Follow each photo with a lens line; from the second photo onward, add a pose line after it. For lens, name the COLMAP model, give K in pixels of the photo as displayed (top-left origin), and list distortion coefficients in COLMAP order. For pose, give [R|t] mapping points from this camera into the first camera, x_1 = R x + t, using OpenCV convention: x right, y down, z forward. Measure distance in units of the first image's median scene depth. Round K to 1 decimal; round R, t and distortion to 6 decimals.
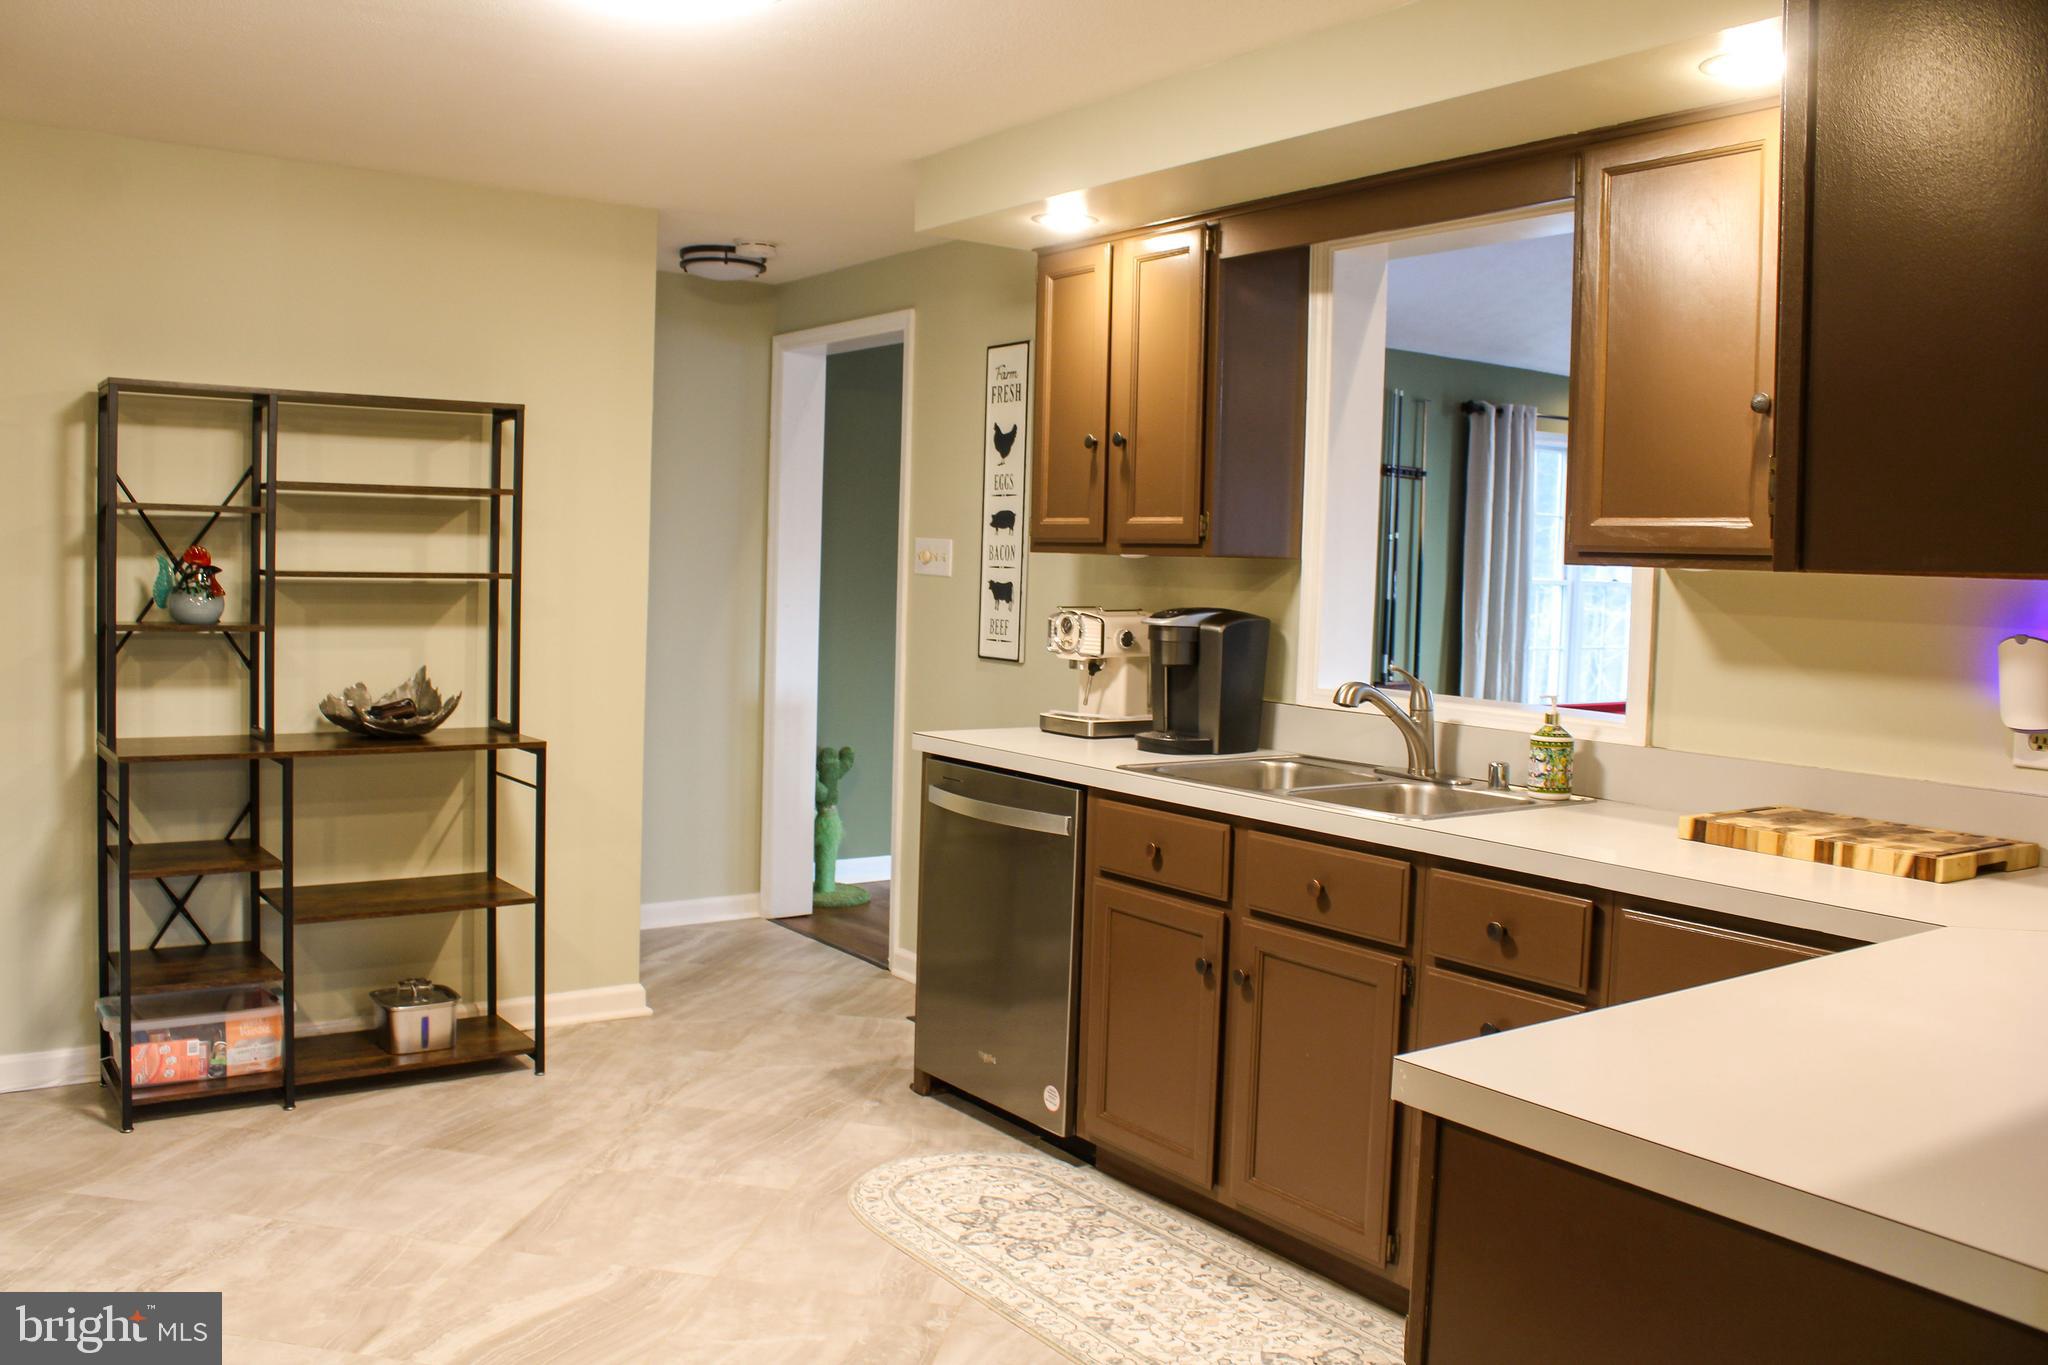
lens RADIAL K [[1746.8, 0, 1014.8], [0, 1746.8, 650.6], [0, 0, 1]] dist [-0.178278, 0.193694]
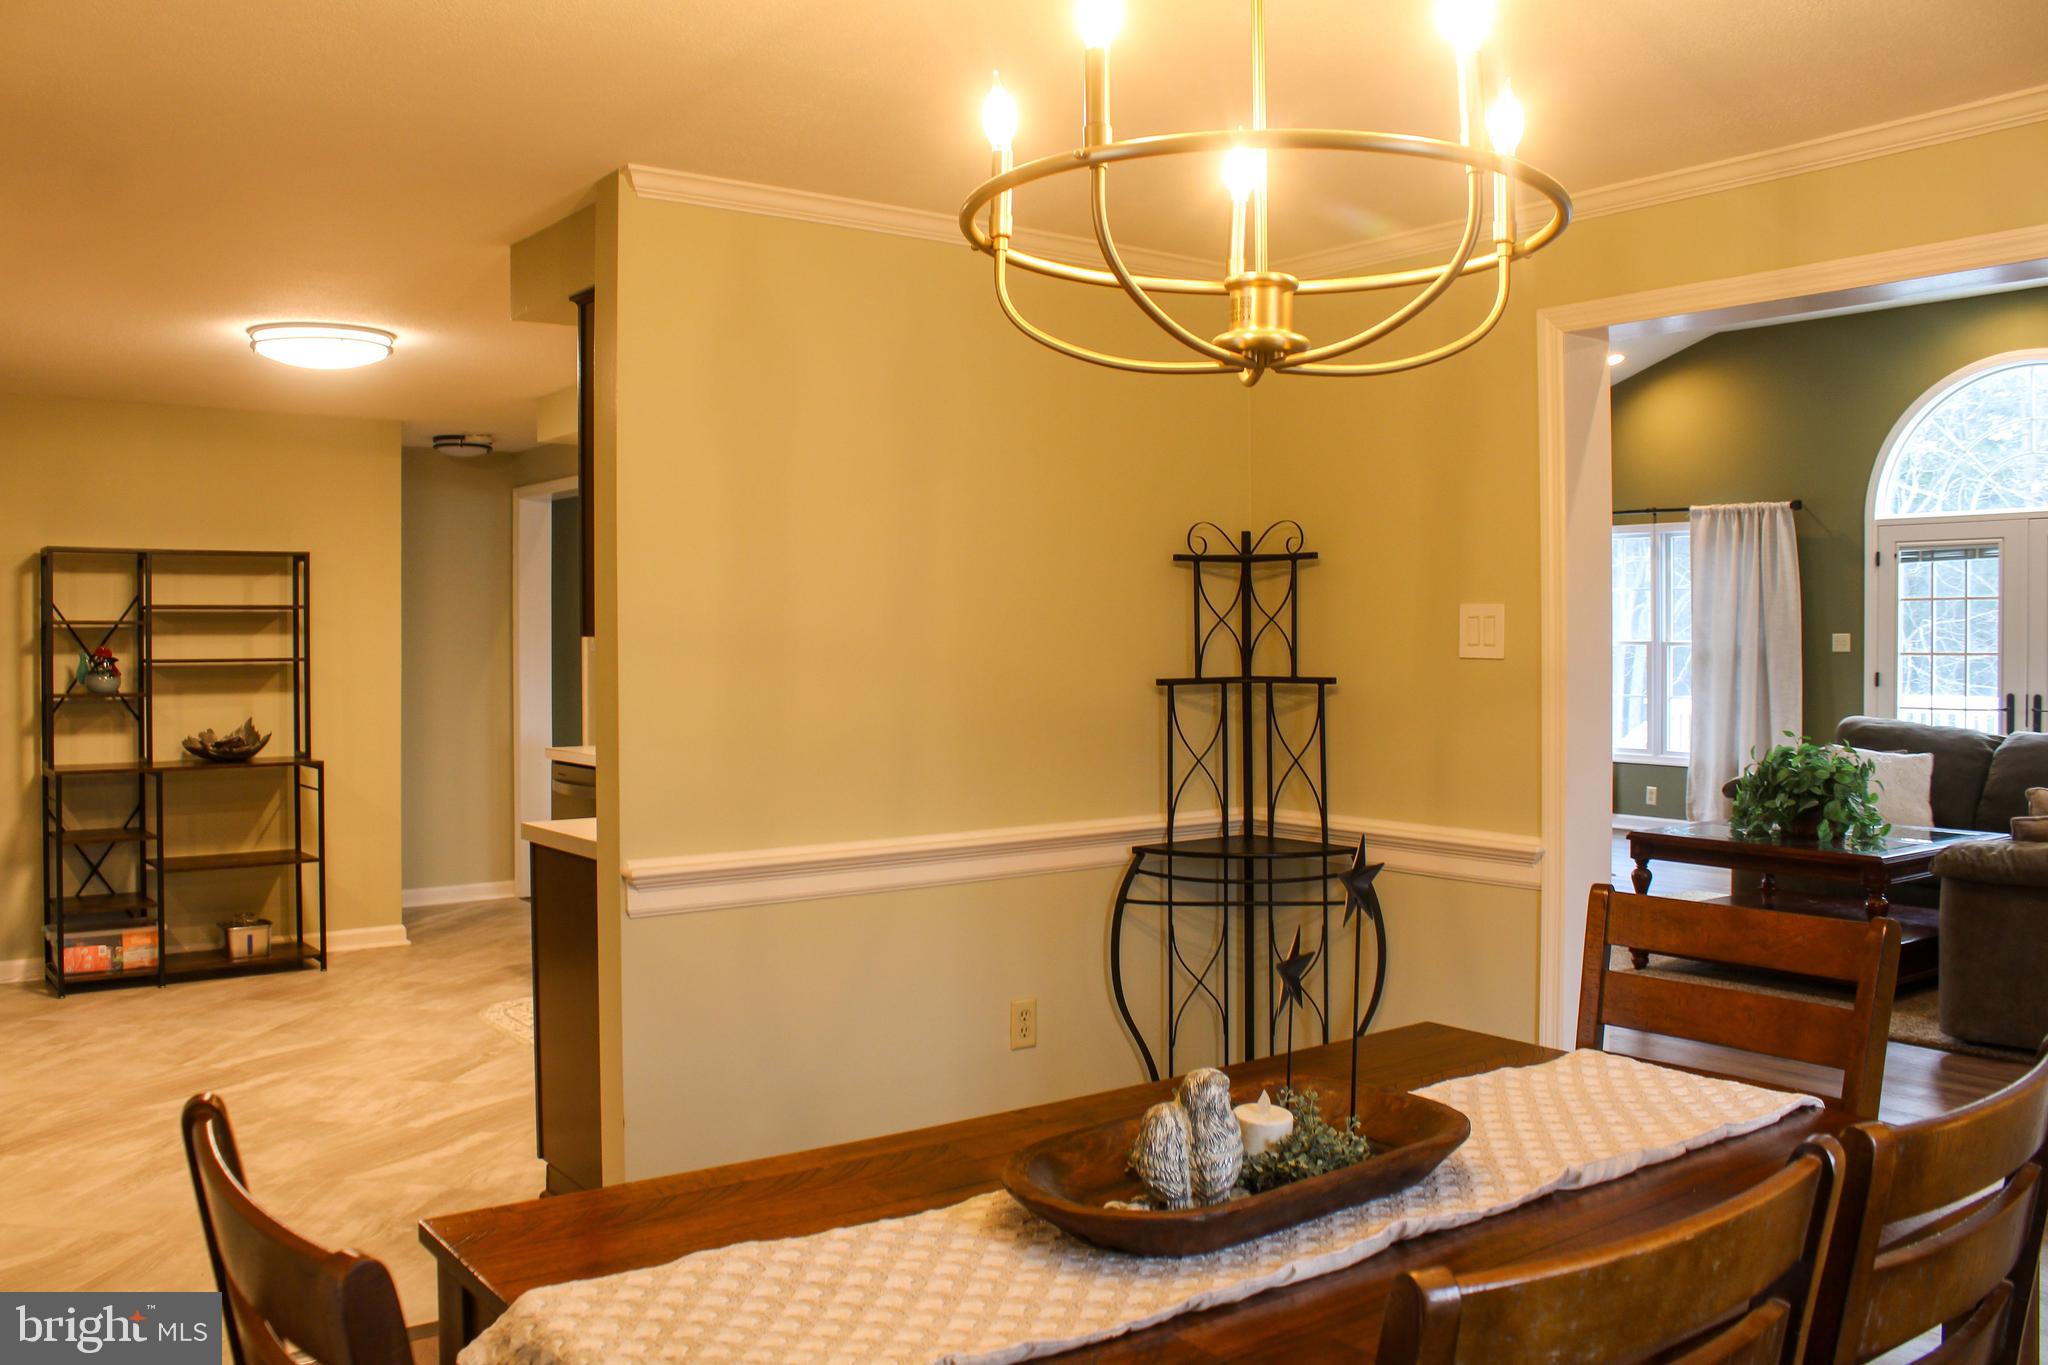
lens RADIAL K [[1746.8, 0, 1014.8], [0, 1746.8, 650.6], [0, 0, 1]] dist [-0.178278, 0.193694]
pose [[0.999150, -0.030216, 0.028041, 0.344245], [0.031451, 0.998506, -0.044688, 0.042239], [-0.026649, 0.045532, 0.998607, -0.636992]]
